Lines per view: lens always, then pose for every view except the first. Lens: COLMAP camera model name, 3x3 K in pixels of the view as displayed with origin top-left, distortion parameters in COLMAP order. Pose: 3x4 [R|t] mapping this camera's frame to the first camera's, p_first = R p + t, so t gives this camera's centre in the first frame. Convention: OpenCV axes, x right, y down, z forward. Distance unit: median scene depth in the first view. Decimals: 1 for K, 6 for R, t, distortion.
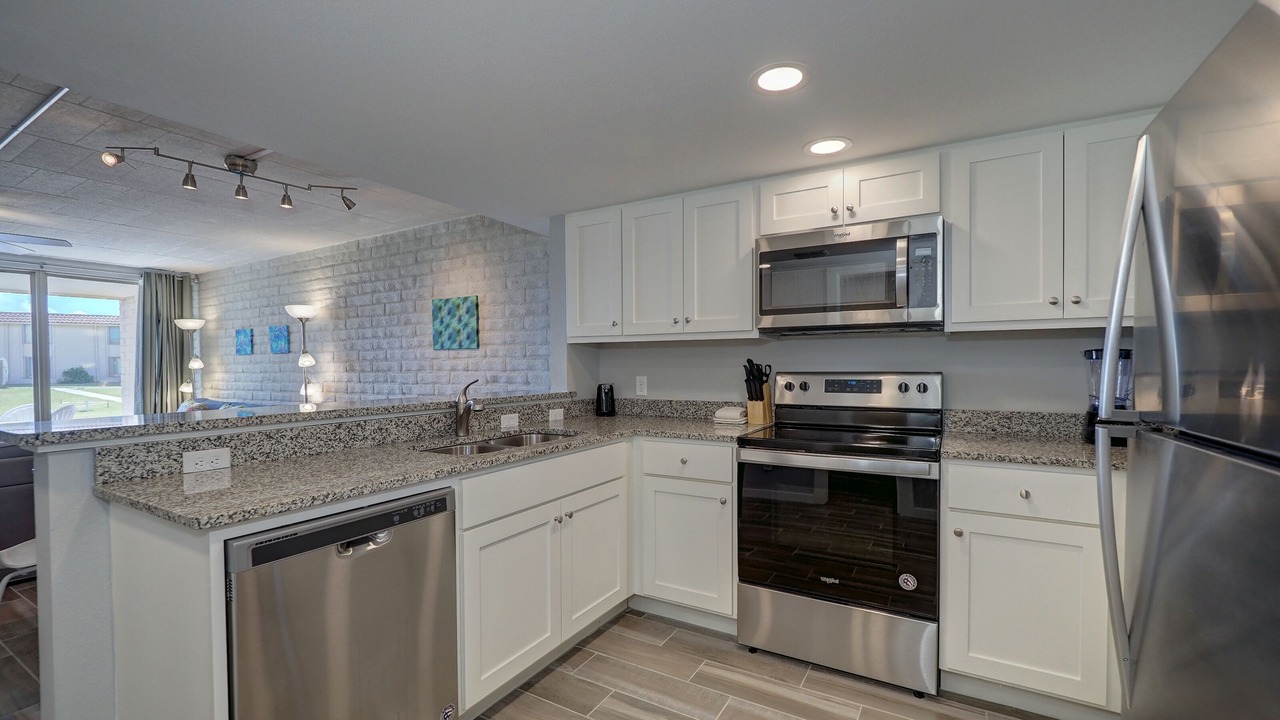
lens RADIAL K [[539.2, 0, 642.6], [0, 539.2, 364.6], [0, 0, 1]] dist [-0.007582, 0.000900]
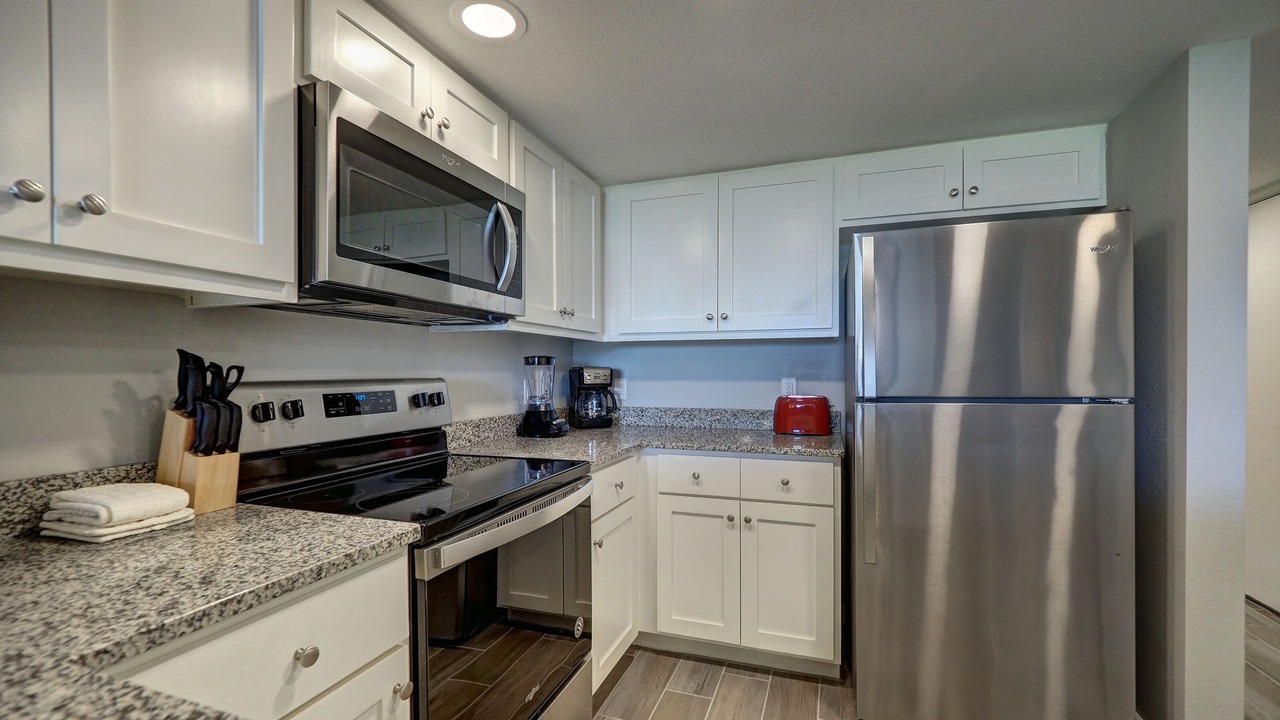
lens RADIAL K [[539.2, 0, 643.4], [0, 539.2, 369.3], [0, 0, 1]] dist [-0.007582, 0.000900]
pose [[-0.201805, 0.011578, 0.979357, -0.254915], [0.010396, 0.999899, -0.009679, 0.011292], [-0.979370, 0.008229, -0.201905, 0.790558]]
